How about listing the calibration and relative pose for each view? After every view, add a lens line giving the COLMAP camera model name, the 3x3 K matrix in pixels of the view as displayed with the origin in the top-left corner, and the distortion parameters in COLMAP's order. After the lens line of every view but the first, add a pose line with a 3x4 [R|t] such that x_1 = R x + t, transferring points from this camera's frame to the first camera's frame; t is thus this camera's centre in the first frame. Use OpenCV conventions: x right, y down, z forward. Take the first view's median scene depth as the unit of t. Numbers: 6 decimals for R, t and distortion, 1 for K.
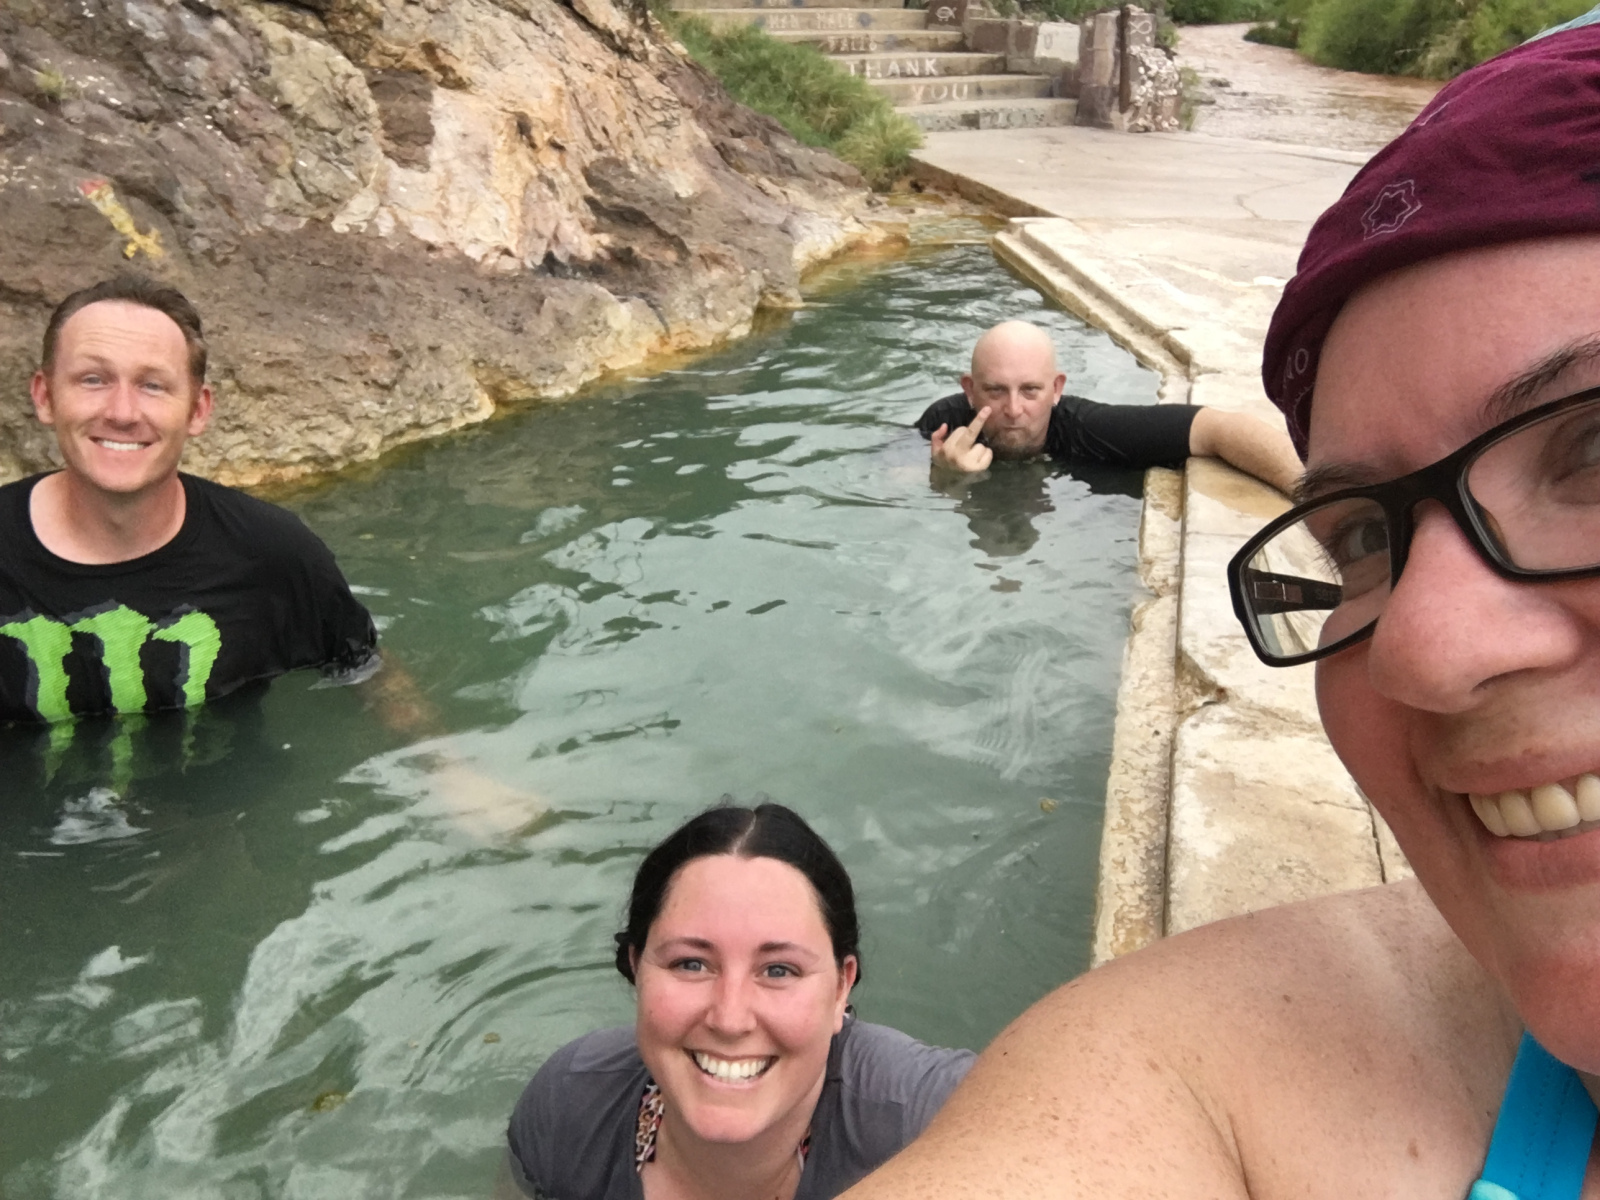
lens RADIAL K [[1480.4, 0, 795.3], [0, 1480.4, 585.8], [0, 0, 1]] dist [0.089615, -0.228303]
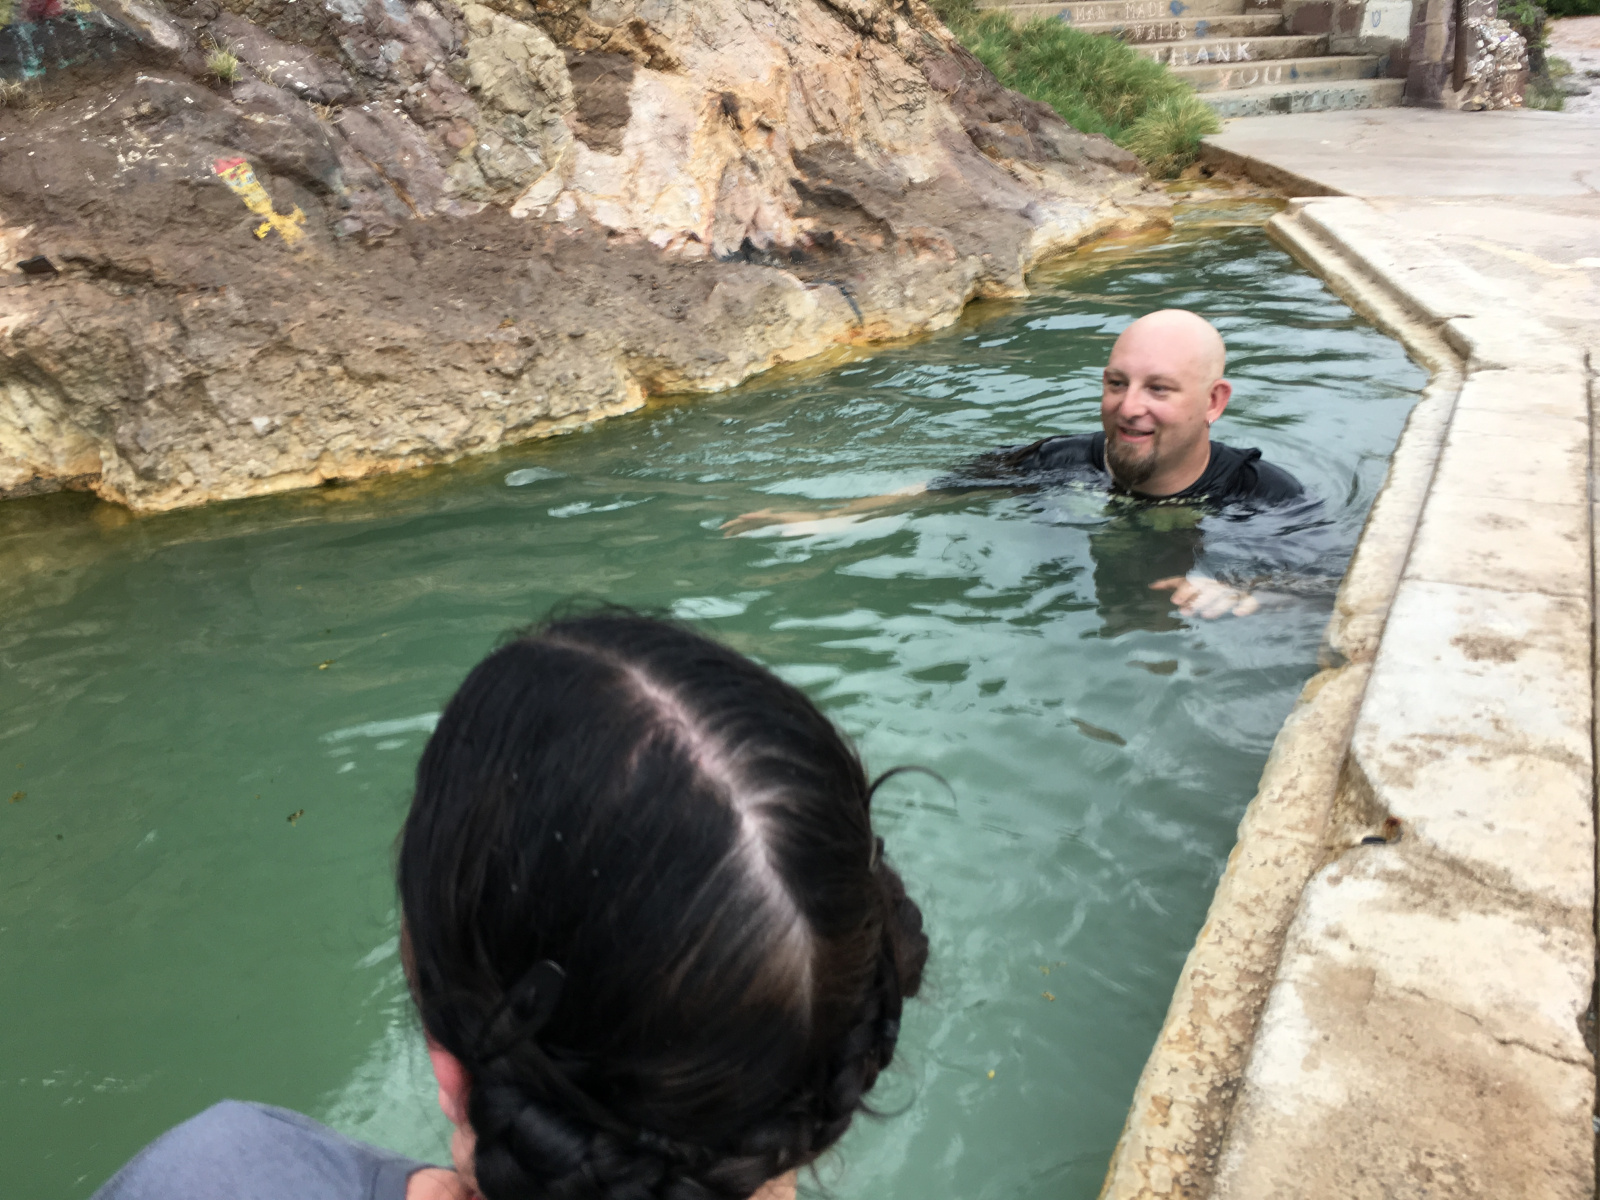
lens RADIAL K [[1329.7, 0, 793.5], [0, 1329.7, 589.3], [0, 0, 1]] dist [0.087595, -0.122759]
pose [[0.968479, 0.049900, -0.244048, 0.087427], [-0.044993, 0.998658, 0.025642, -0.022361], [0.245000, -0.013853, 0.969424, 0.173846]]
